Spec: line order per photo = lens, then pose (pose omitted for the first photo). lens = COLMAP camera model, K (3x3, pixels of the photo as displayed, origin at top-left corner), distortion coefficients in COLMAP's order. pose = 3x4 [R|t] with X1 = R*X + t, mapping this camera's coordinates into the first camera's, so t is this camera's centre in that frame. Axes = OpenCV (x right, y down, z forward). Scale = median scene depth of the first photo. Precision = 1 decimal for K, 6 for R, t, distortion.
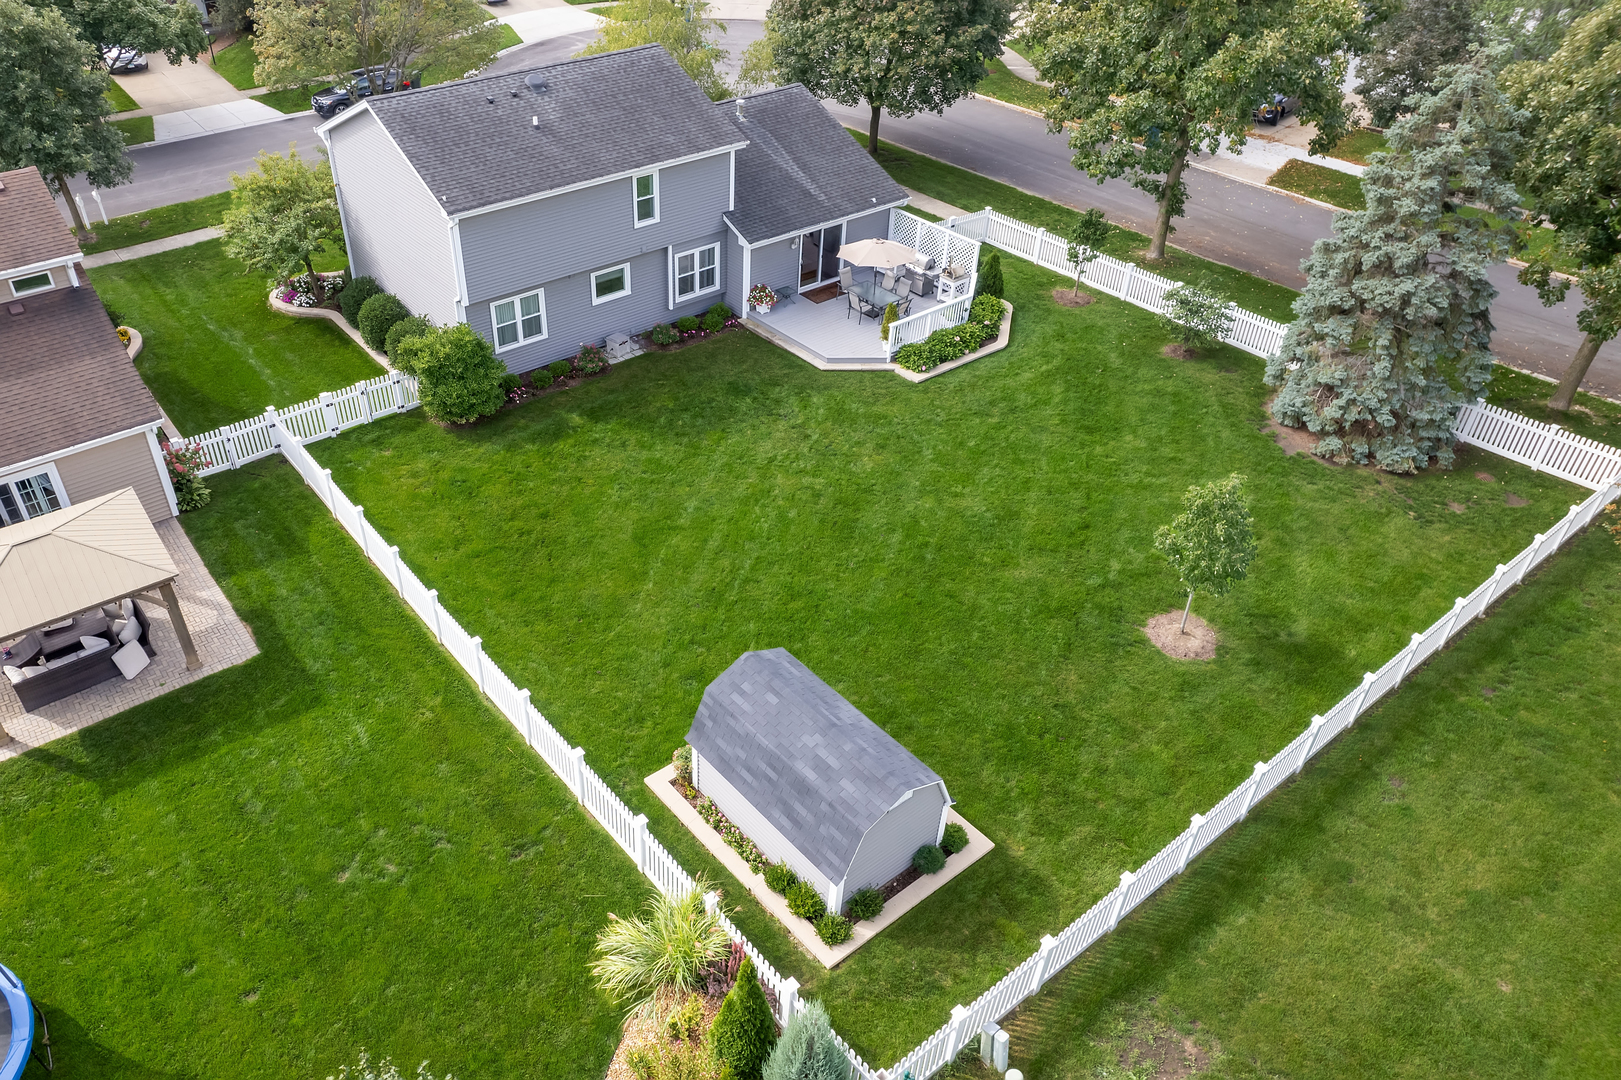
lens RADIAL K [[1048.2, 0, 775.9], [0, 1048.2, 544.4], [0, 0, 1]] dist [-0.046487, -0.001512]
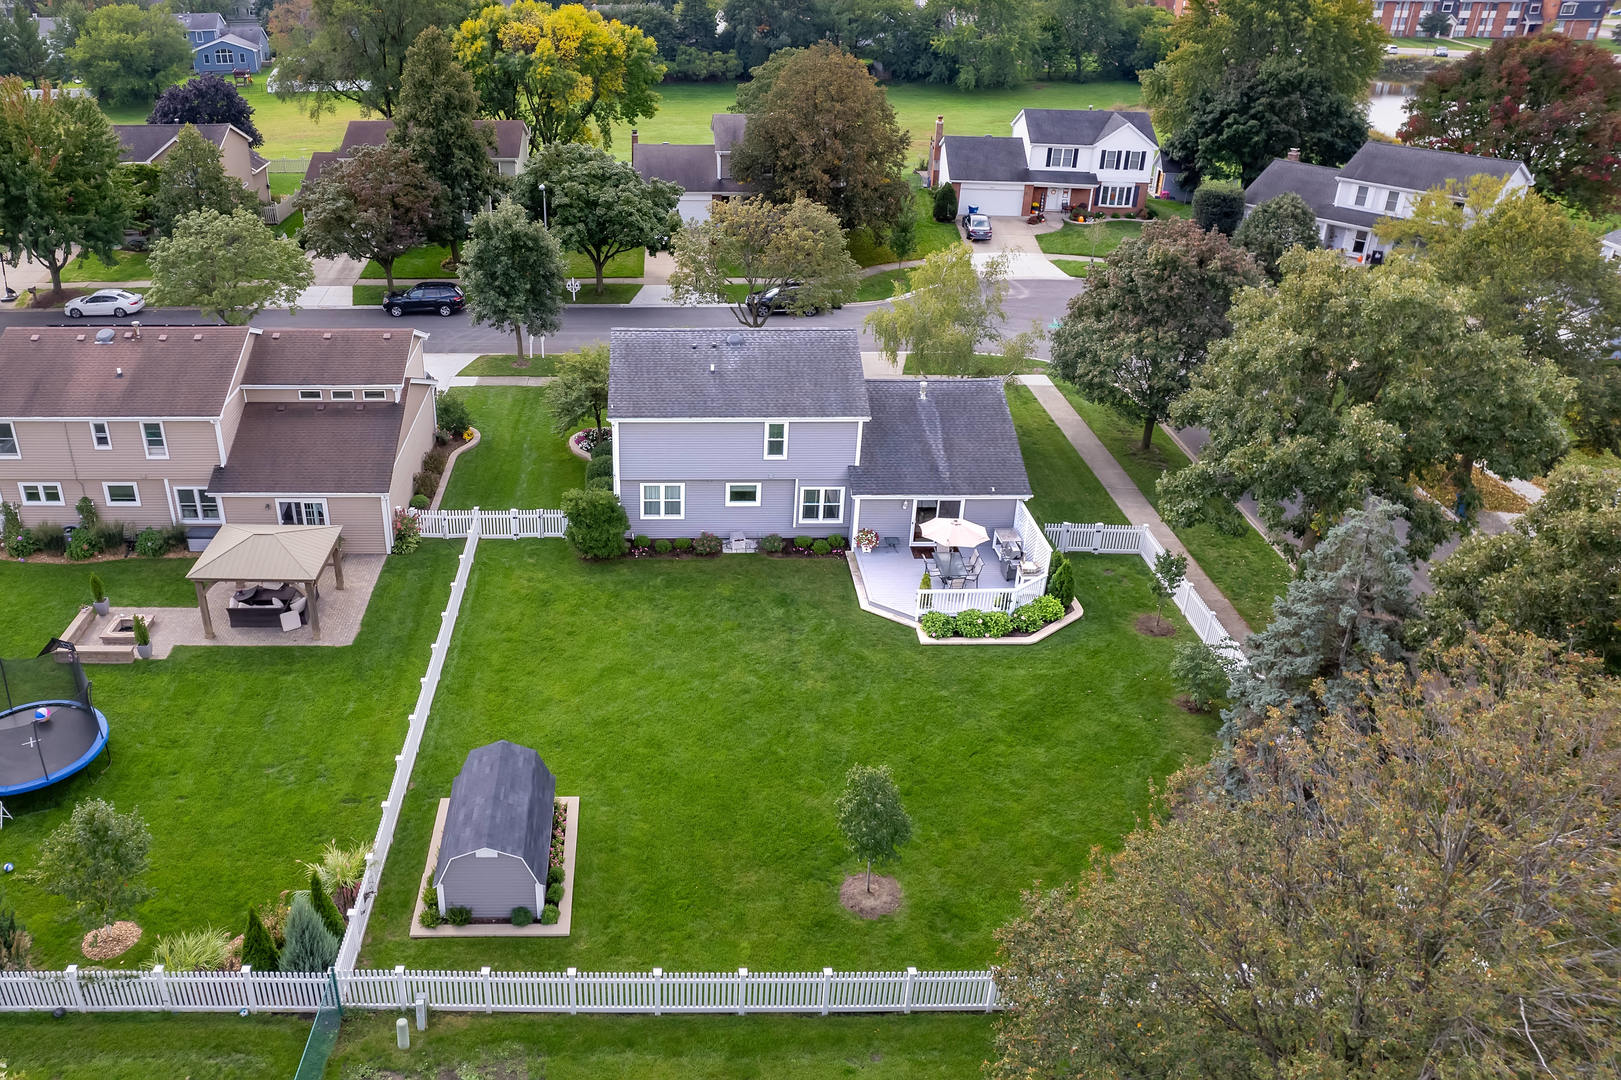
lens RADIAL K [[1135.7, 0, 810.5], [0, 1135.7, 540.0], [0, 0, 1]] dist [-0.077253, -0.003228]
pose [[0.830857, 0.288500, -0.475861, 0.611407], [-0.368448, 0.926035, -0.081885, -0.116591], [0.417040, 0.243365, 0.875700, -0.184007]]
